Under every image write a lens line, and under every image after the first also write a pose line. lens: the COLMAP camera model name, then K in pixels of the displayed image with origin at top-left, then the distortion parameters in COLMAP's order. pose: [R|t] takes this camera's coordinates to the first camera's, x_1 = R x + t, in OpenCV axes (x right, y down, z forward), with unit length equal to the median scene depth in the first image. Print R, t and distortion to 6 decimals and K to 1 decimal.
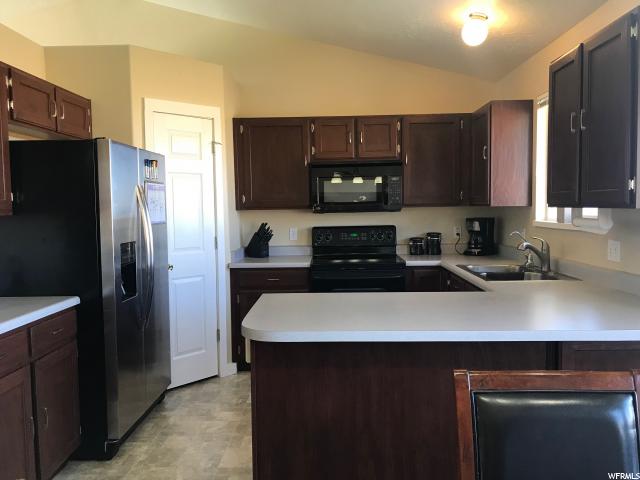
lens RADIAL K [[527.0, 0, 320.0], [0, 527.0, 240.0], [0, 0, 1]] dist [0.030905, -0.016870]
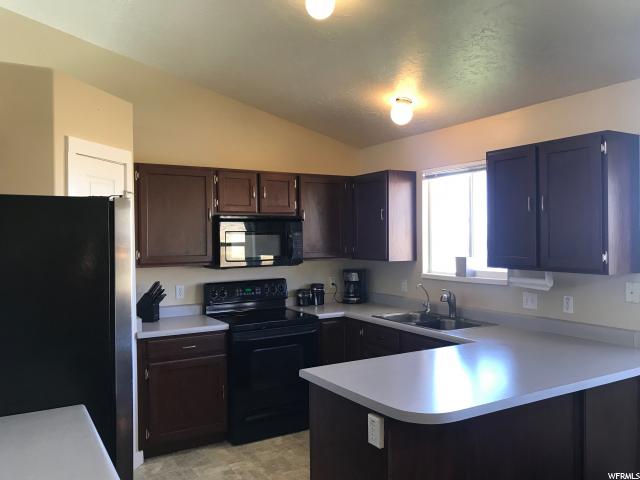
lens RADIAL K [[527.0, 0, 320.0], [0, 527.0, 240.0], [0, 0, 1]] dist [0.030905, -0.016870]
pose [[0.846166, 0.001938, 0.532917, -0.361628], [0.032140, 0.997988, -0.054662, -0.046607], [-0.531950, 0.063381, 0.844400, 0.110259]]
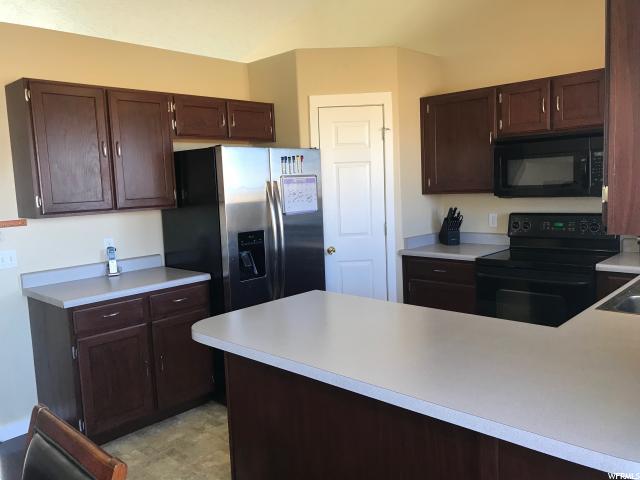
lens RADIAL K [[527.0, 0, 320.0], [0, 527.0, 240.0], [0, 0, 1]] dist [0.030905, -0.016870]
pose [[0.743860, 0.057191, -0.665884, 0.356473], [-0.012701, 0.997362, 0.071474, -0.041125], [0.668215, -0.044709, 0.742624, 0.157483]]
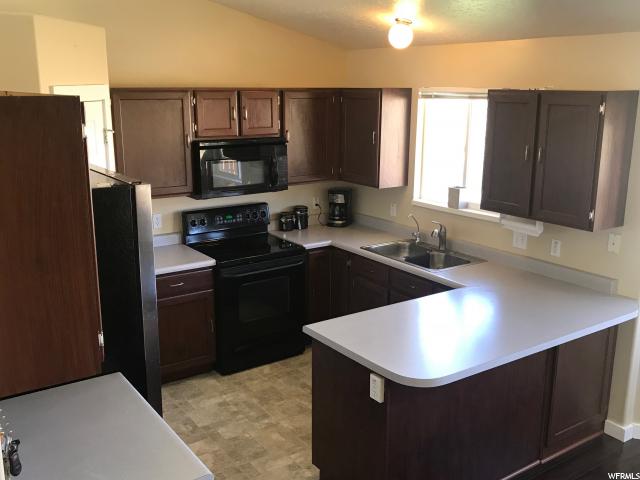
lens RADIAL K [[642.2, 0, 320.0], [0, 642.2, 240.0], [0, 0, 1]] dist [0.154299, -0.516976]
pose [[0.808495, -0.120449, 0.576044, -0.482962], [0.022599, 0.984463, 0.174130, -0.170718], [-0.588068, -0.127765, 0.798656, 0.012325]]
